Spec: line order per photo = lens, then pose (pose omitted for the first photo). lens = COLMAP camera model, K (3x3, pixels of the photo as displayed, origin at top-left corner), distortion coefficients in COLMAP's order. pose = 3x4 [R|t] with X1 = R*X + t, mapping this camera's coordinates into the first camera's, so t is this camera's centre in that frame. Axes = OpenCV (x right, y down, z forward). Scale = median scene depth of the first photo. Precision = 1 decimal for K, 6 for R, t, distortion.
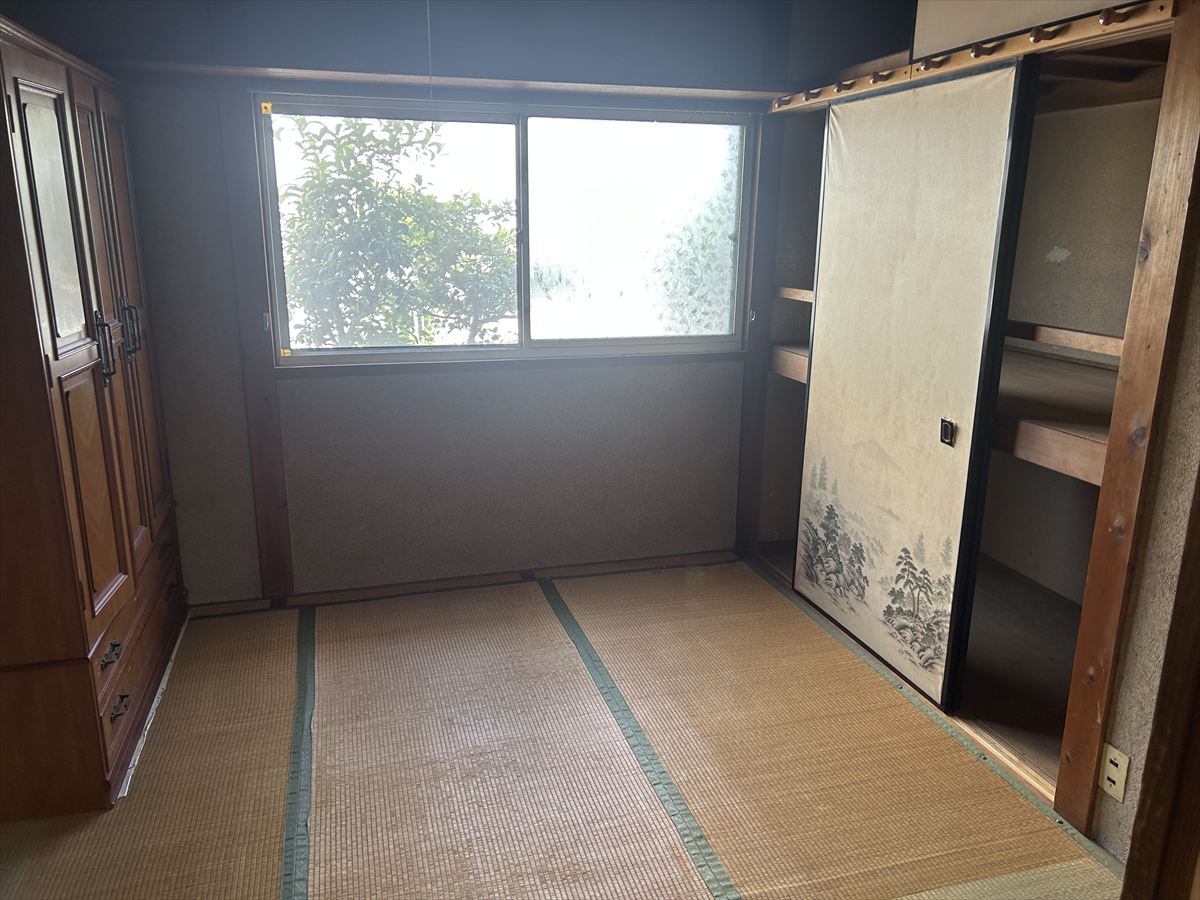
lens RADIAL K [[904.1, 0, 596.2], [0, 904.1, 447.3], [0, 0, 1]] dist [0.068032, -0.064839]
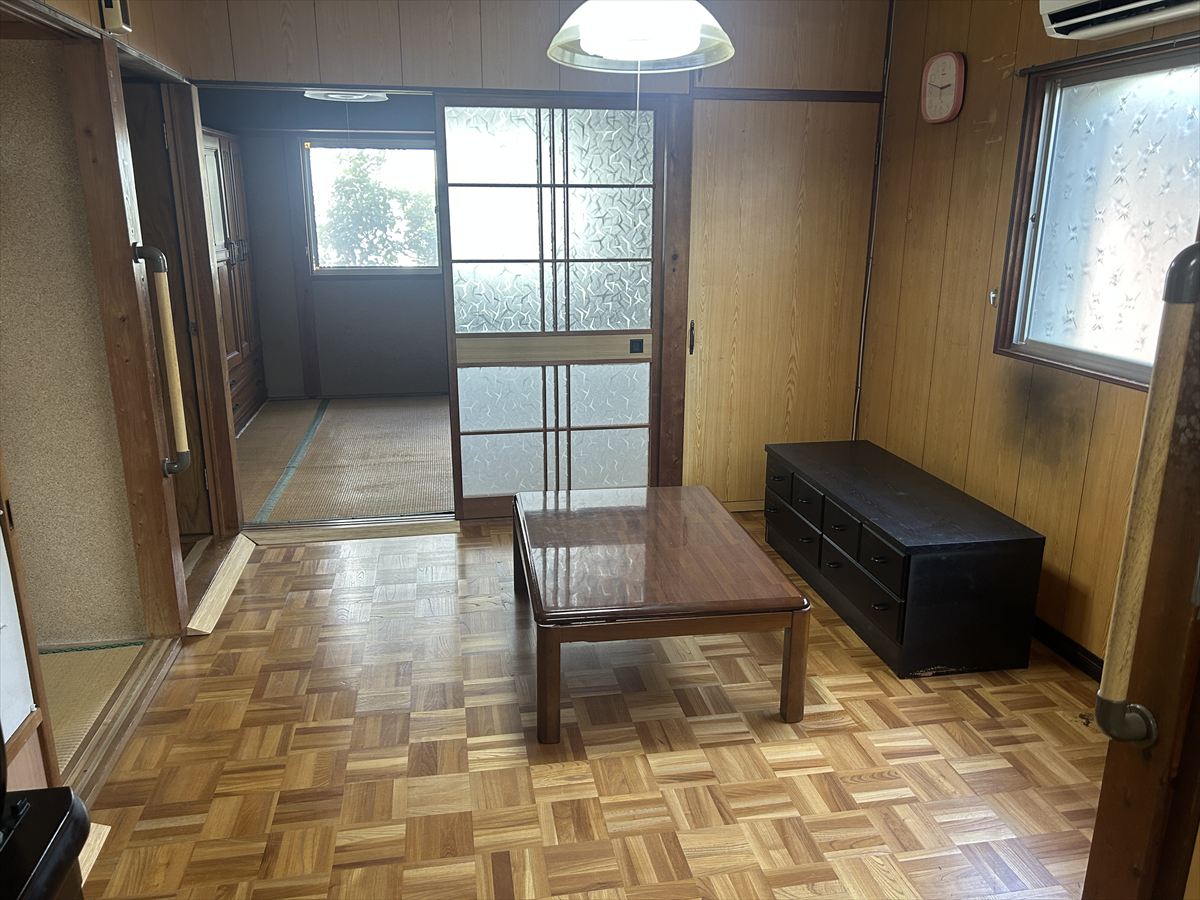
lens RADIAL K [[904.1, 0, 596.2], [0, 904.1, 447.3], [0, 0, 1]] dist [0.068032, -0.064839]
pose [[0.995257, 0.024389, -0.094178, 0.453683], [-0.022956, 0.999604, 0.016269, 0.235112], [0.094538, -0.014030, 0.995422, -0.905280]]
